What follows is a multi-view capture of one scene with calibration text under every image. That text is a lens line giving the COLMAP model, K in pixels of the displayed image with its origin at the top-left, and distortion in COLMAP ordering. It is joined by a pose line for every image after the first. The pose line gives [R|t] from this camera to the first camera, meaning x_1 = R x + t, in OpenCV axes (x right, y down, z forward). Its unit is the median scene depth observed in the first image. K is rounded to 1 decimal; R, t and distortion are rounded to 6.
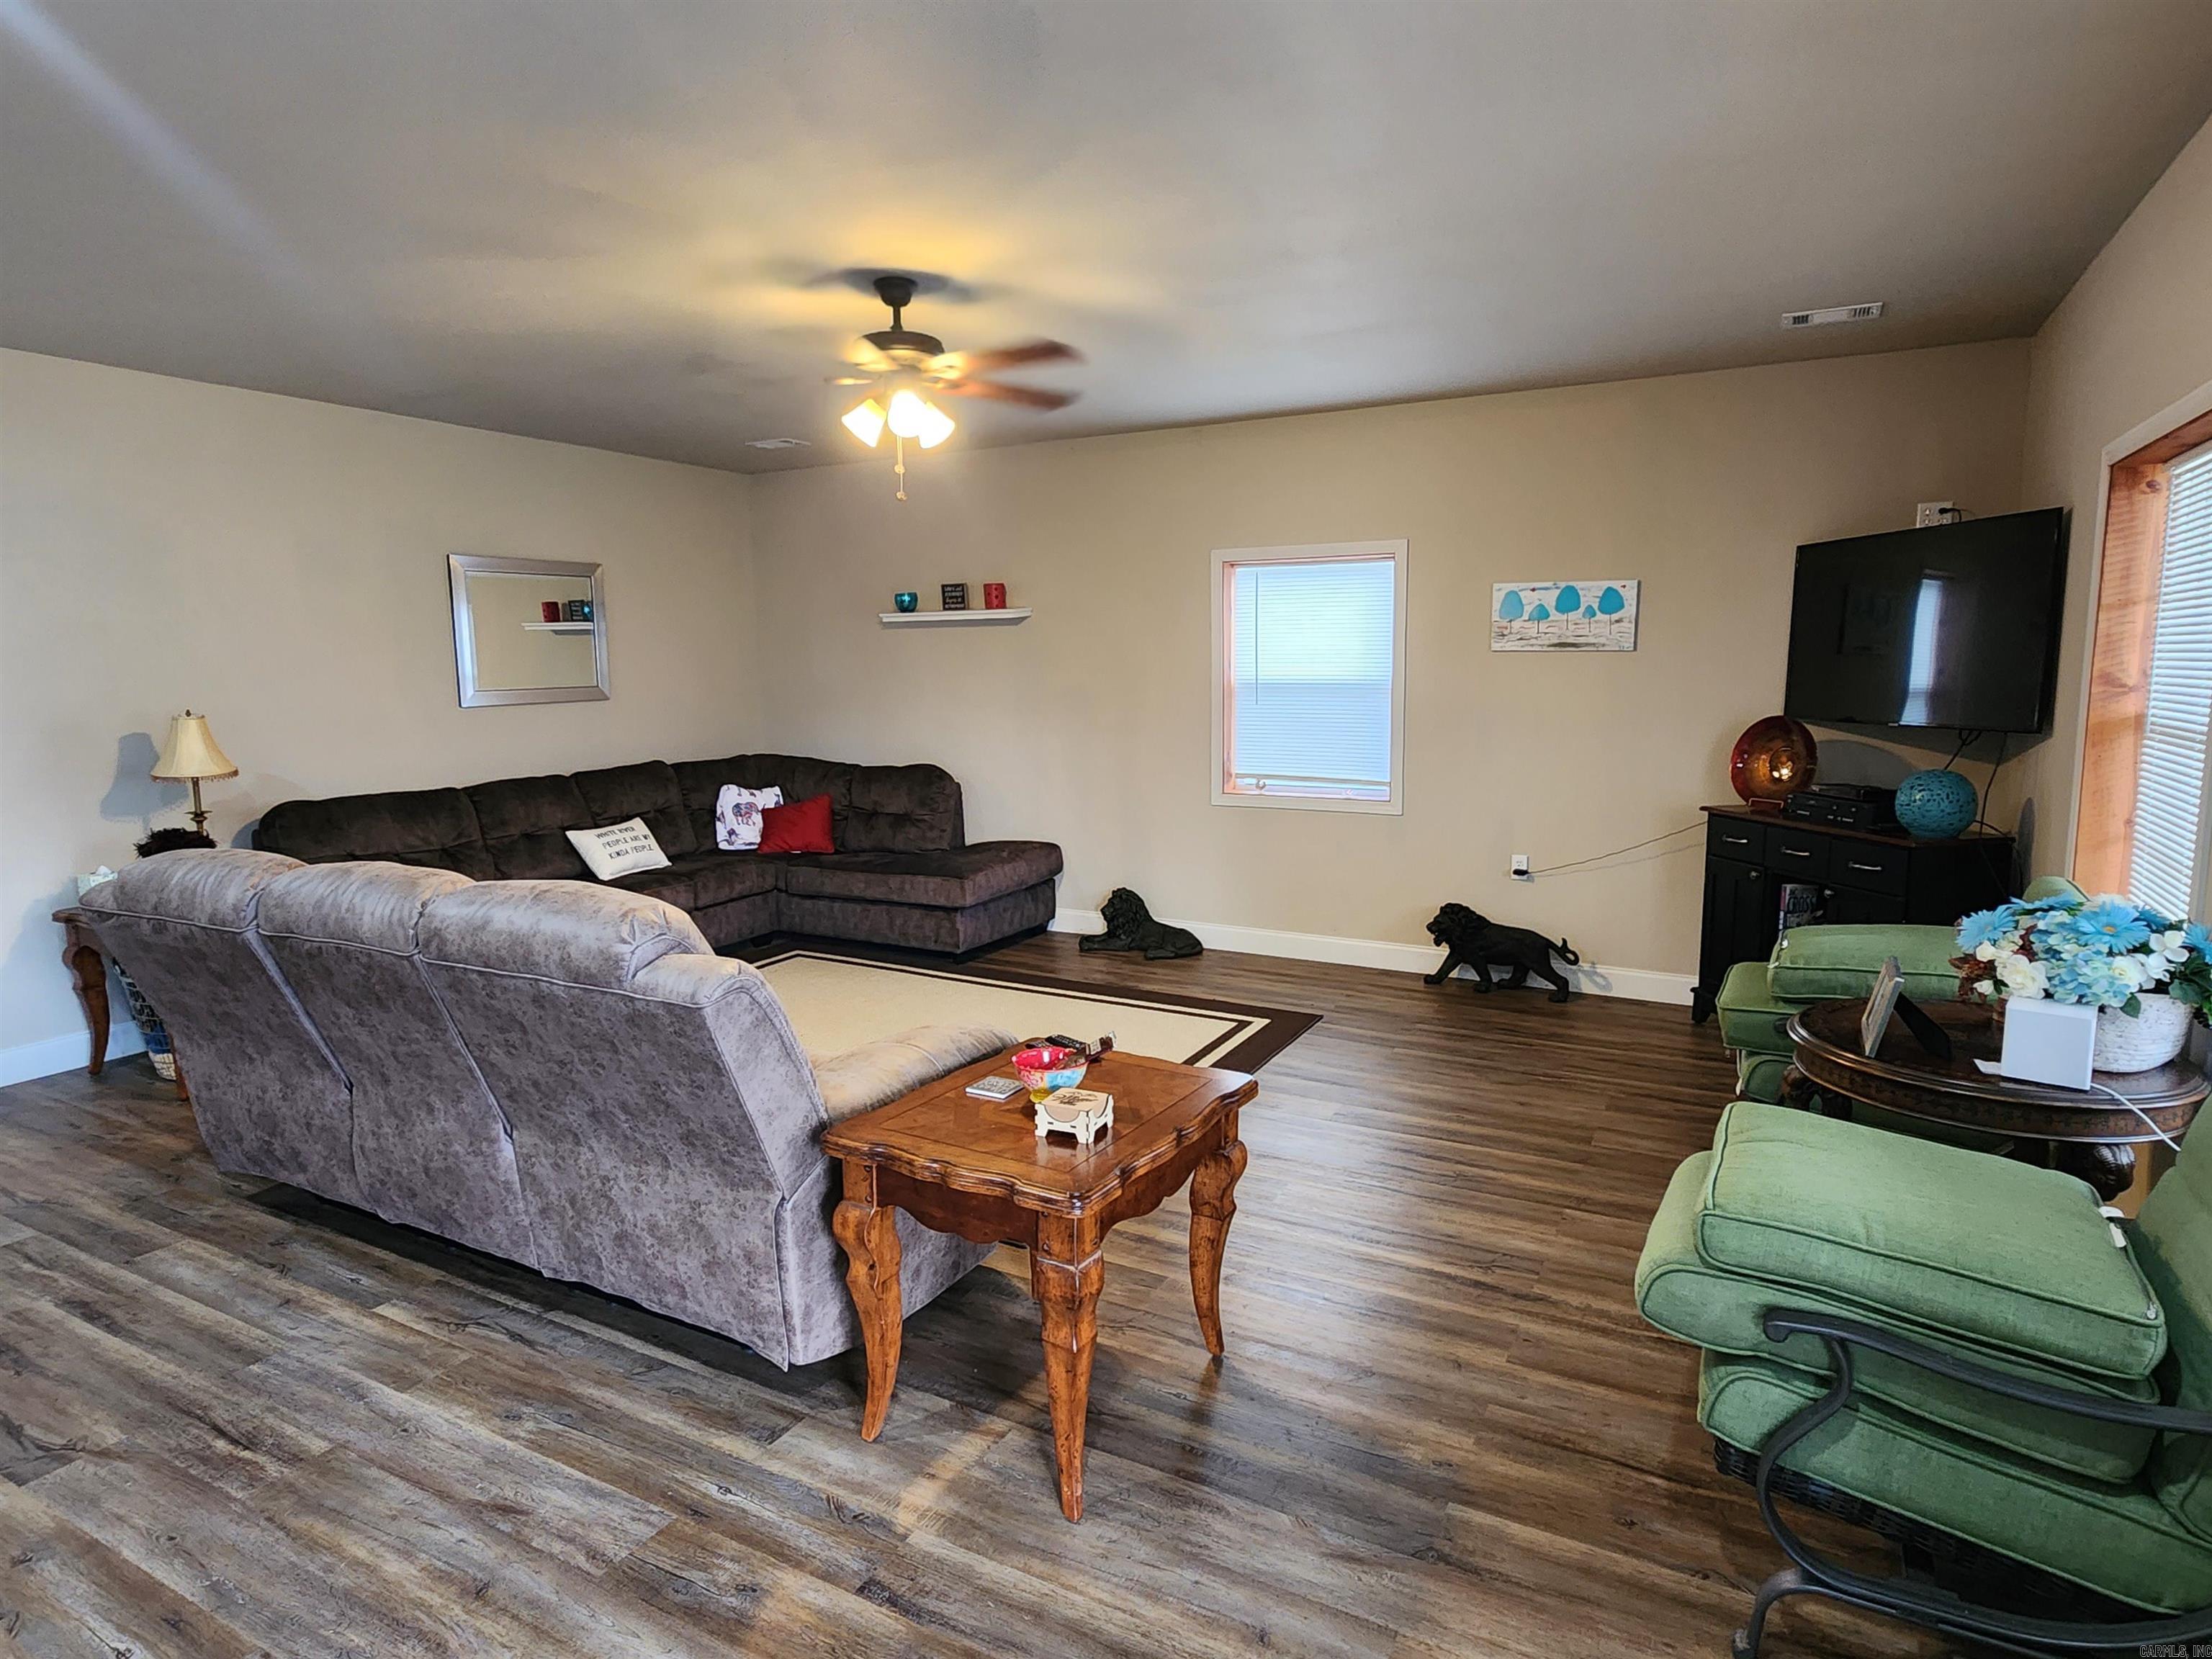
lens RADIAL K [[1249.4, 0, 1106.5], [0, 1249.4, 830.5], [0, 0, 1]] dist [0.007393, -0.000467]
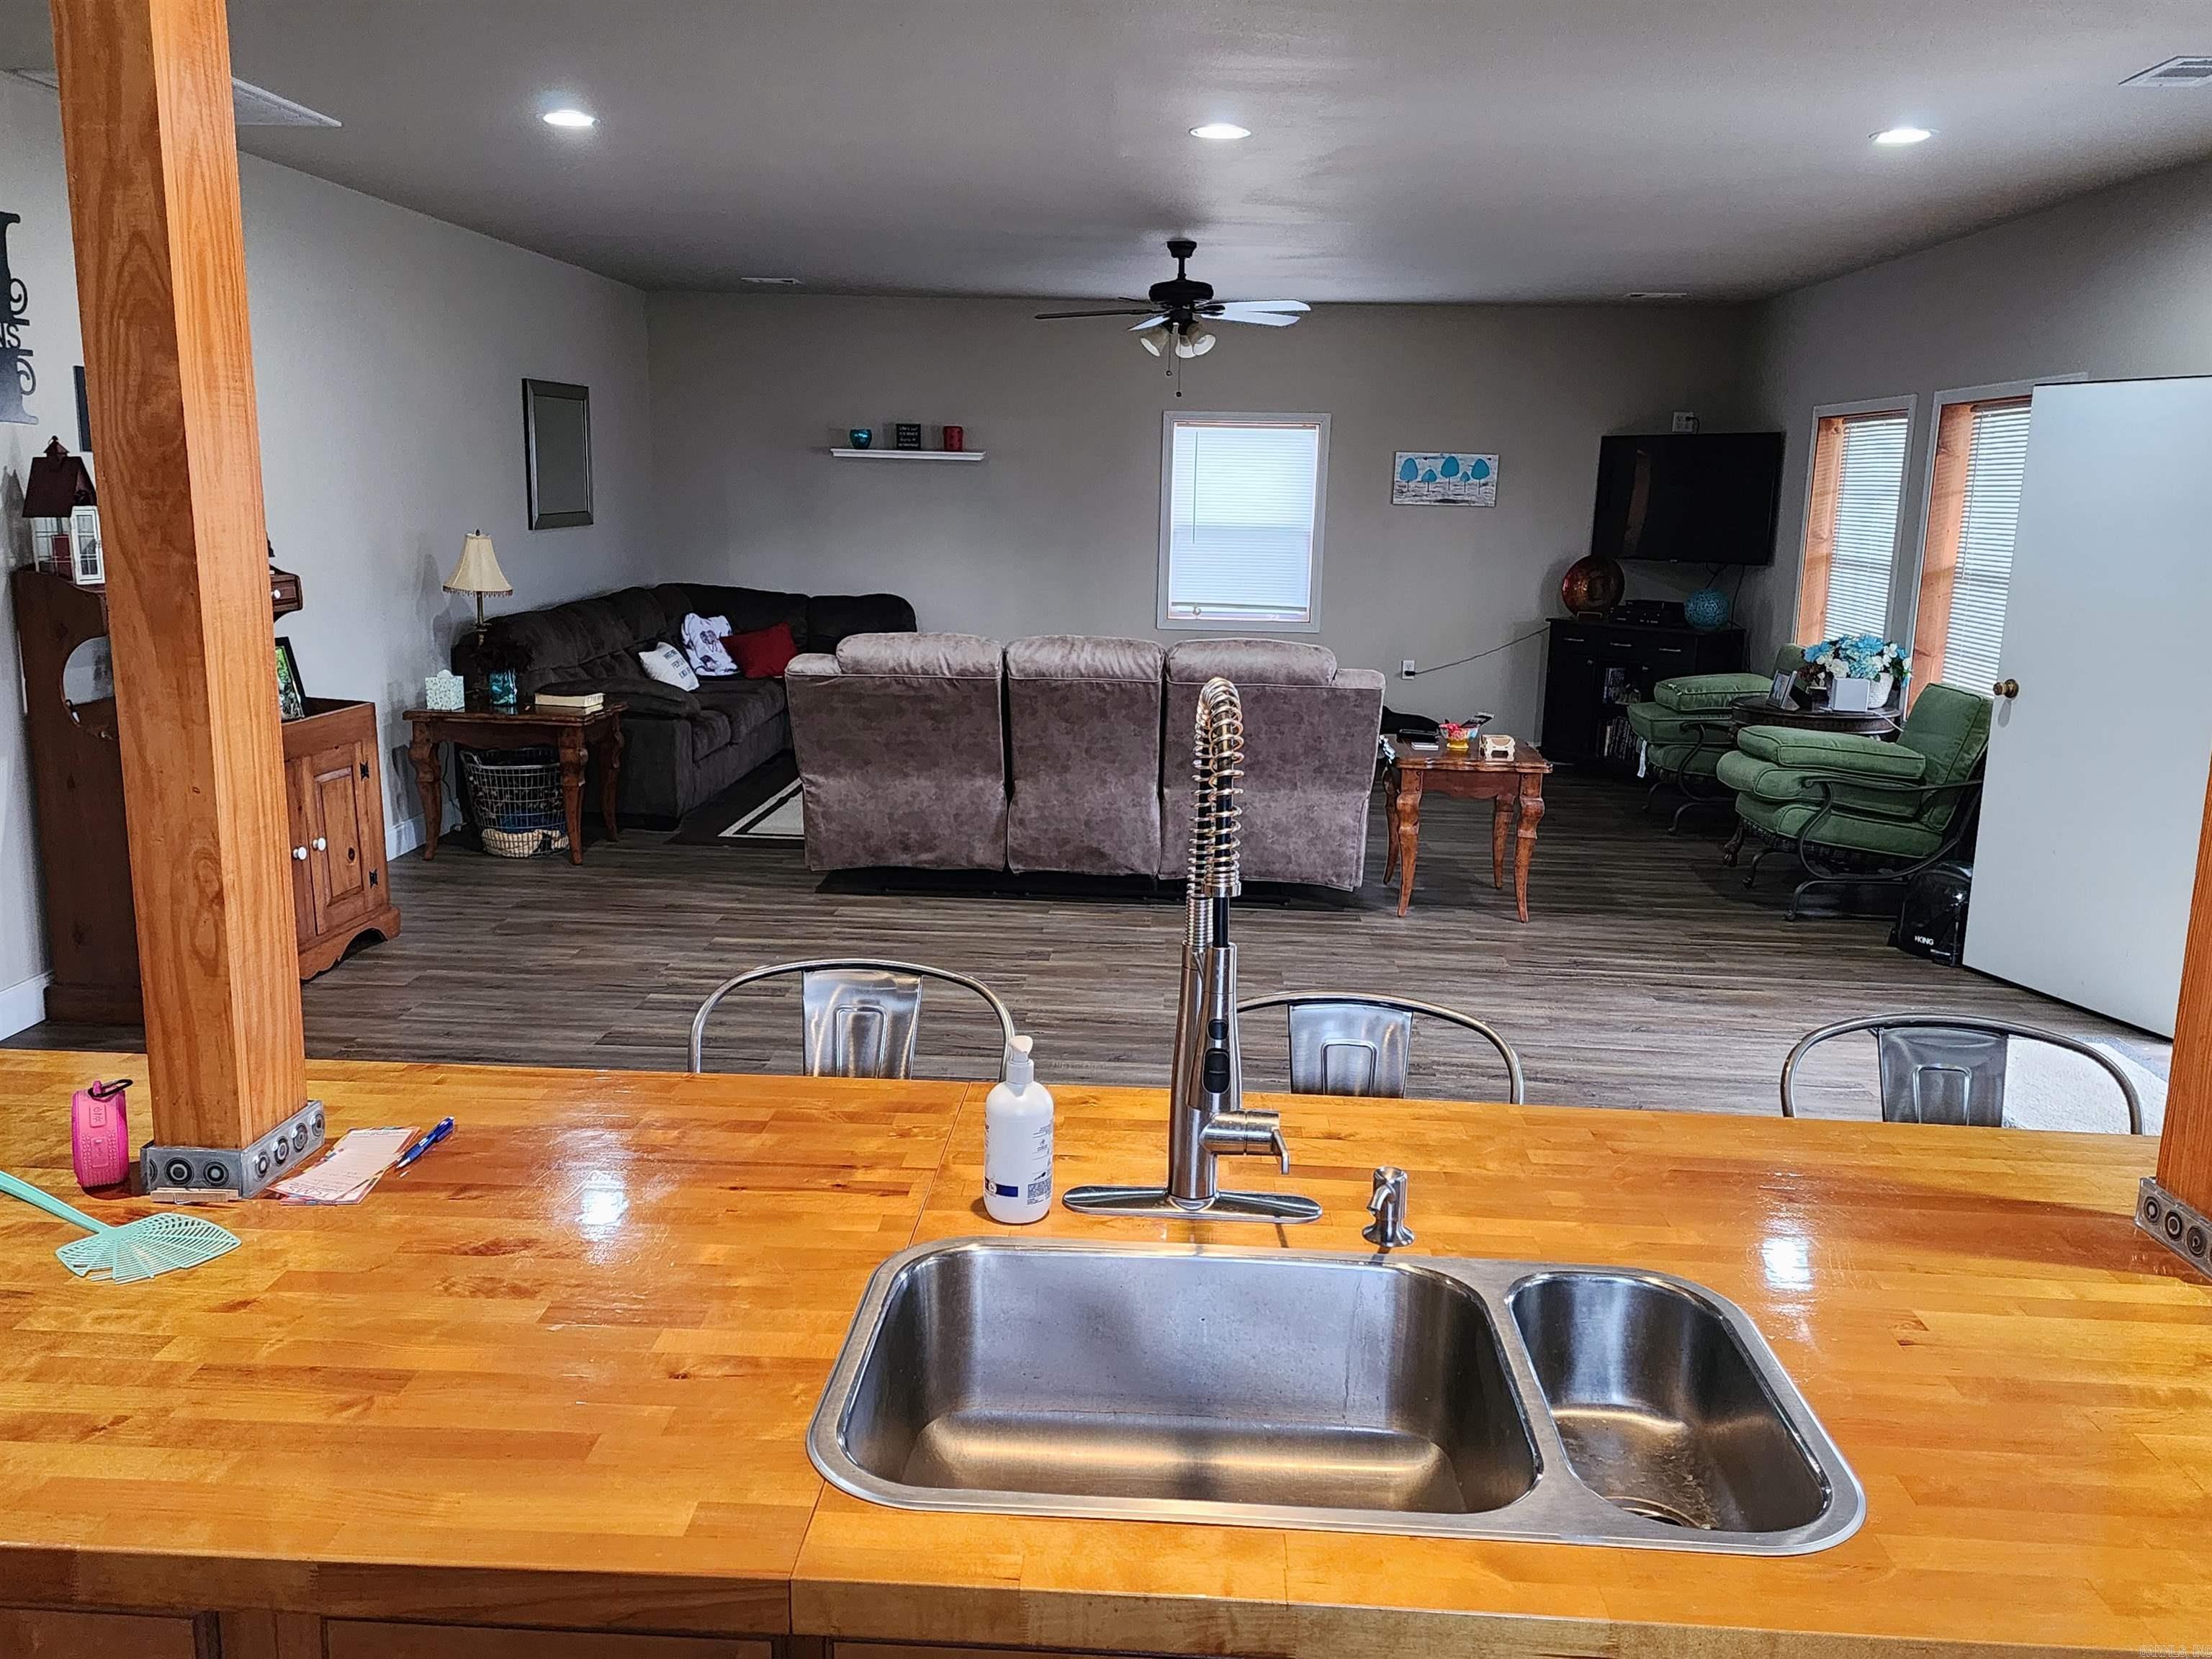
lens RADIAL K [[1756.7, 0, 1105.6], [0, 1756.7, 822.7], [0, 0, 1]] dist [0.074528, -0.002203]
pose [[0.904292, -0.053100, 0.423599, -0.818339], [0.027551, 0.997425, 0.066216, 0.064080], [-0.426024, -0.048208, 0.903427, -0.602220]]
